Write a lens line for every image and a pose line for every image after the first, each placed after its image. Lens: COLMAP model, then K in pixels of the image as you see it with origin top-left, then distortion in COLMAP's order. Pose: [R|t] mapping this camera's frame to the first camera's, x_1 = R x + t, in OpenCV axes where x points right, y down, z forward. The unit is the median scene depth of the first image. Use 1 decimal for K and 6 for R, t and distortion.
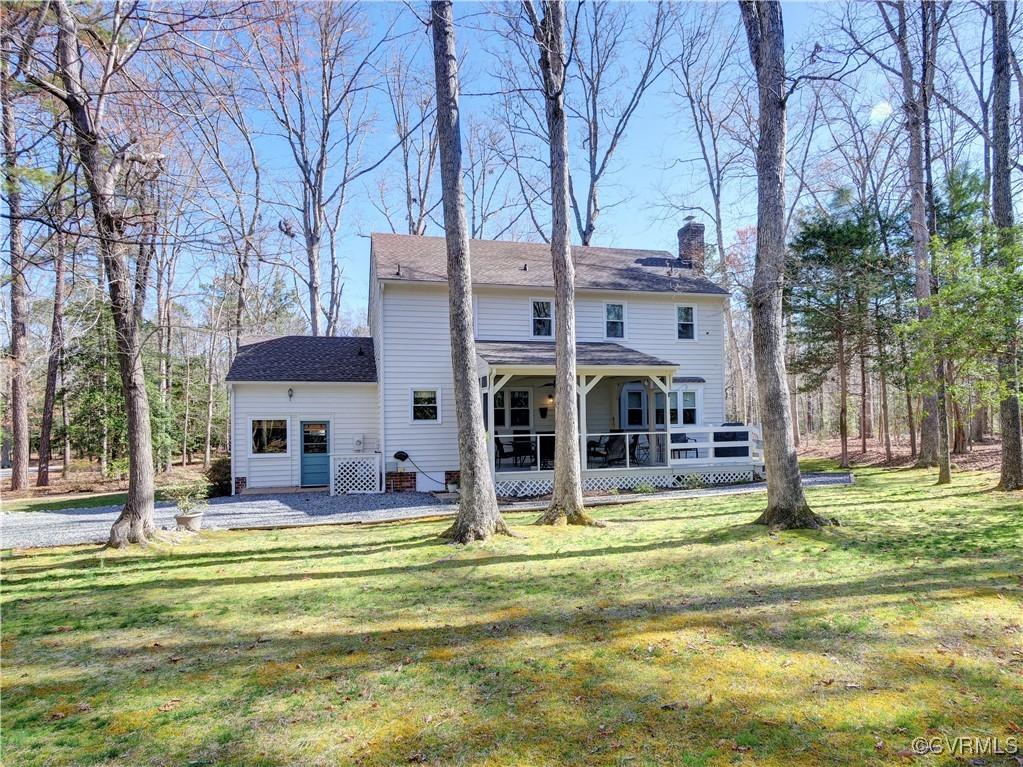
lens RADIAL K [[632.6, 0, 511.5], [0, 632.6, 383.5], [0, 0, 1]] dist [-0.026410, -0.000342]
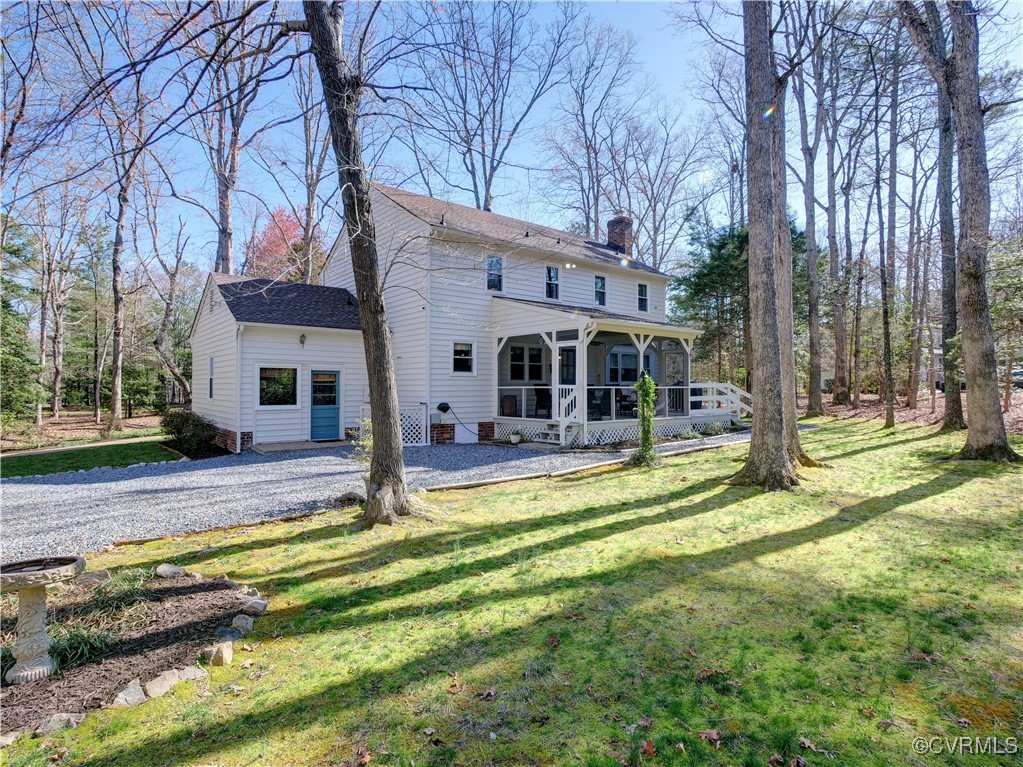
lens RADIAL K [[524.4, 0, 472.2], [0, 524.4, 355.4], [0, 0, 1]] dist [0.003084, 0.000793]
pose [[0.927642, 0.038669, 0.371463, -0.431960], [-0.039271, 0.999211, -0.005948, 0.035557], [-0.371400, -0.009070, 0.928429, 0.215767]]
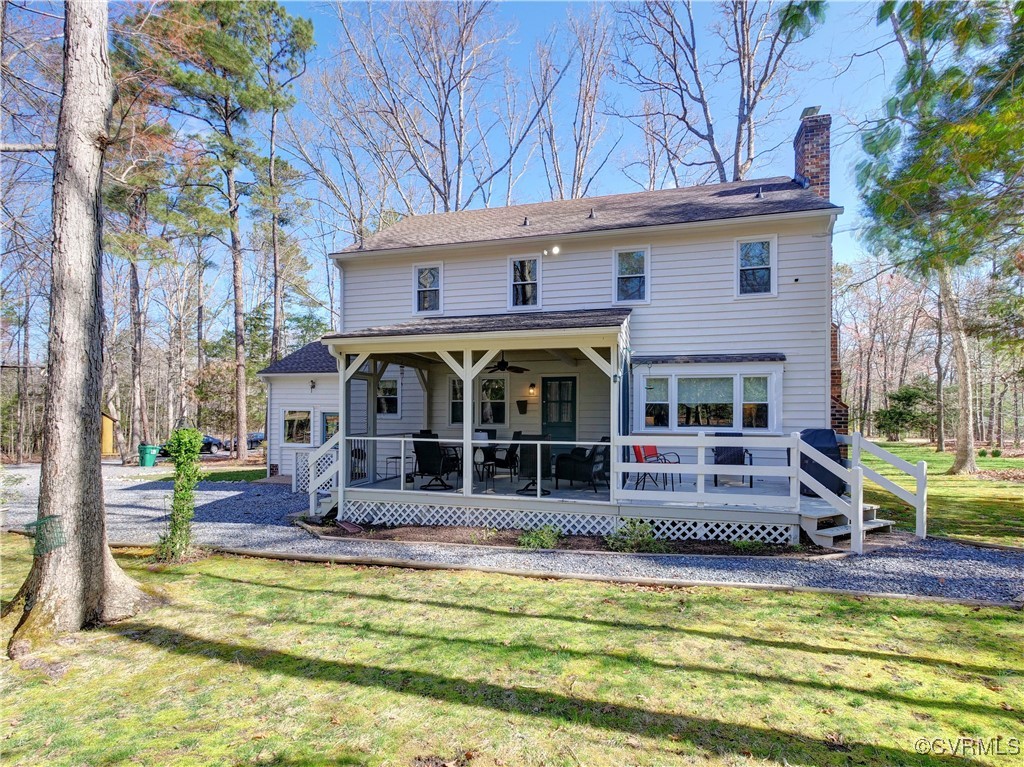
lens RADIAL K [[502.2, 0, 510.4], [0, 502.2, 403.5], [0, 0, 1]] dist [-0.000482, 0.000130]
pose [[0.867929, 0.009185, -0.496603, 0.347507], [0.012038, 0.999146, 0.039519, 0.018501], [0.496542, -0.040278, 0.867077, 0.483888]]
